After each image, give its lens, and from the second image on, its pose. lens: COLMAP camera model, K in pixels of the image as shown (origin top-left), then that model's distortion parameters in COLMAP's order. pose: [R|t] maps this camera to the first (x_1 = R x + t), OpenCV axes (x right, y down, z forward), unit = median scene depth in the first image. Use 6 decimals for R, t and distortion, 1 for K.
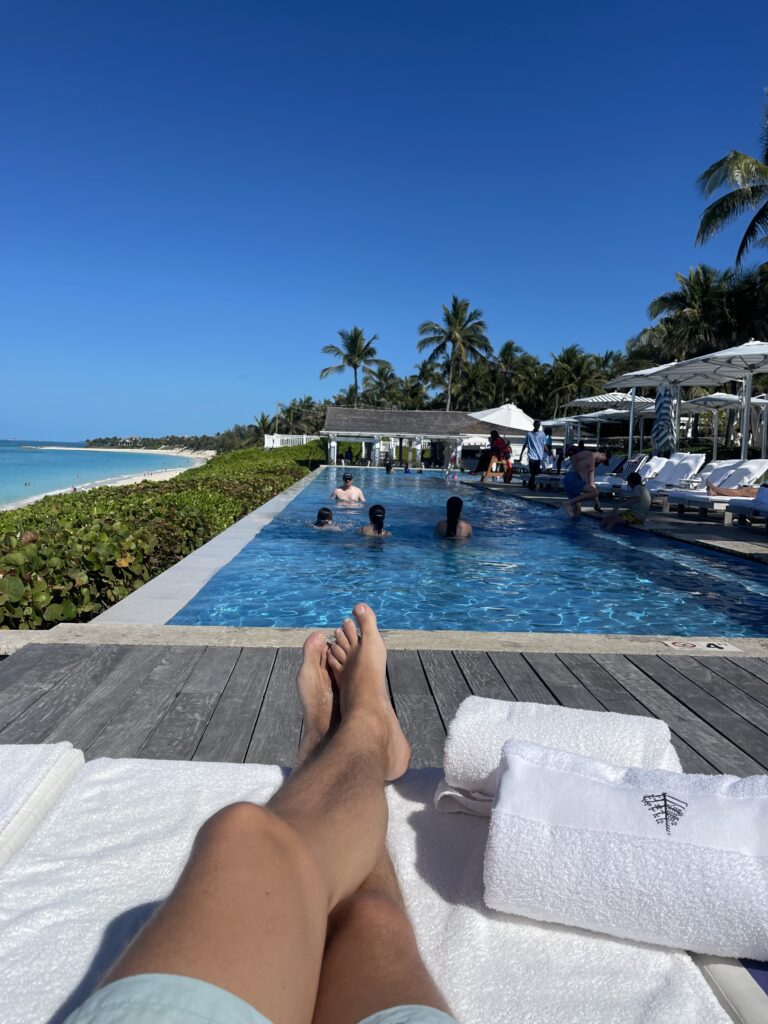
lens RADIAL K [[762.7, 0, 384.0], [0, 762.7, 512.0], [0, 0, 1]] dist [0.058433, -0.102005]
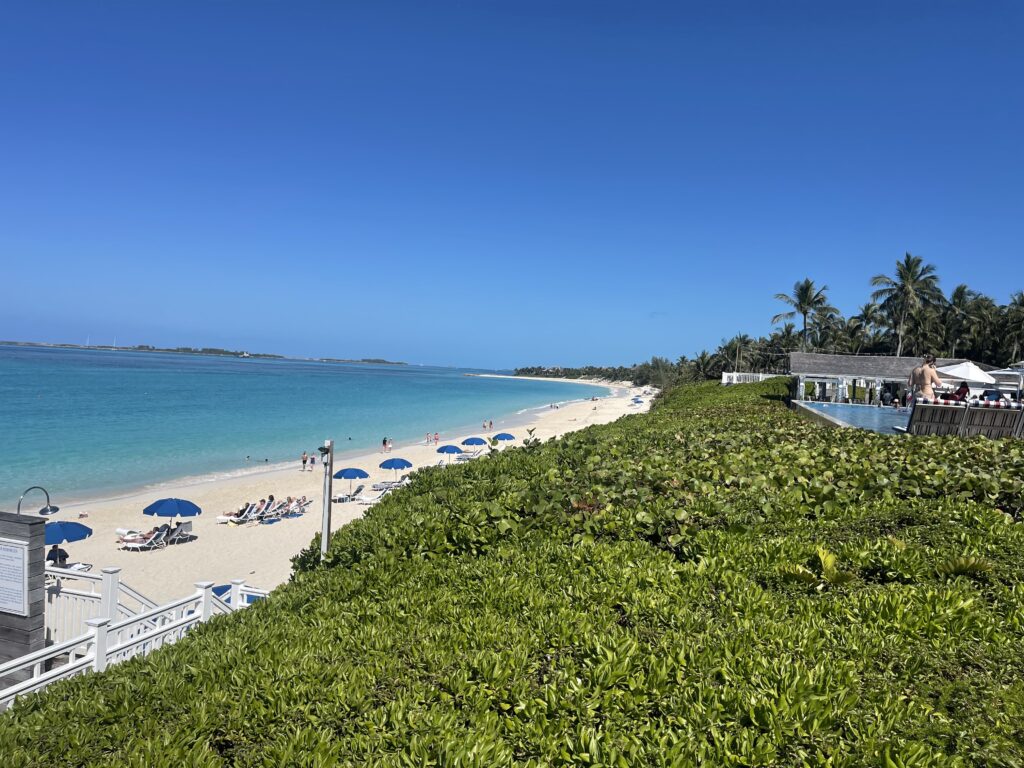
lens RADIAL K [[774.6, 0, 512.0], [0, 774.6, 384.0], [0, 0, 1]] dist [0.004252, 0.003543]
pose [[0.936646, 0.029075, -0.349069, -0.060083], [-0.055980, 0.996165, -0.067237, 0.020195], [0.345776, 0.082518, 0.934682, -0.301638]]
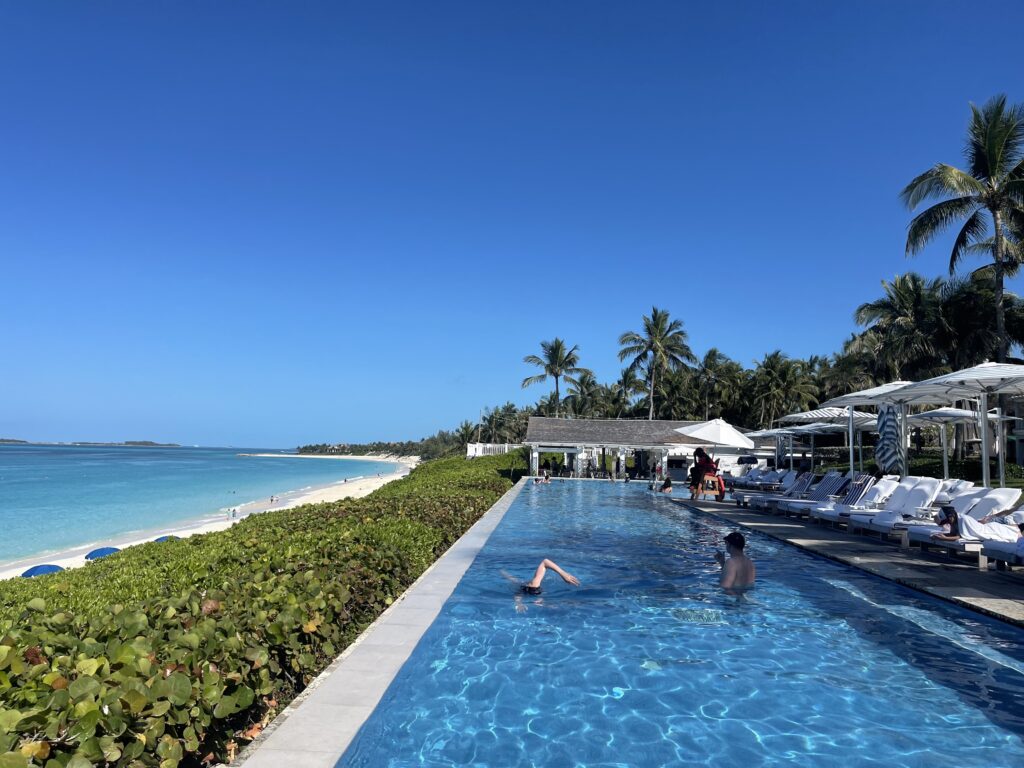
lens RADIAL K [[760.8, 0, 512.0], [0, 760.8, 384.0], [0, 0, 1]] dist [0.042948, -0.059397]
pose [[0.995368, -0.013732, -0.095149, -0.001166], [-0.002873, 0.985054, -0.172220, -0.008324], [0.096092, 0.171696, 0.980452, 0.009932]]
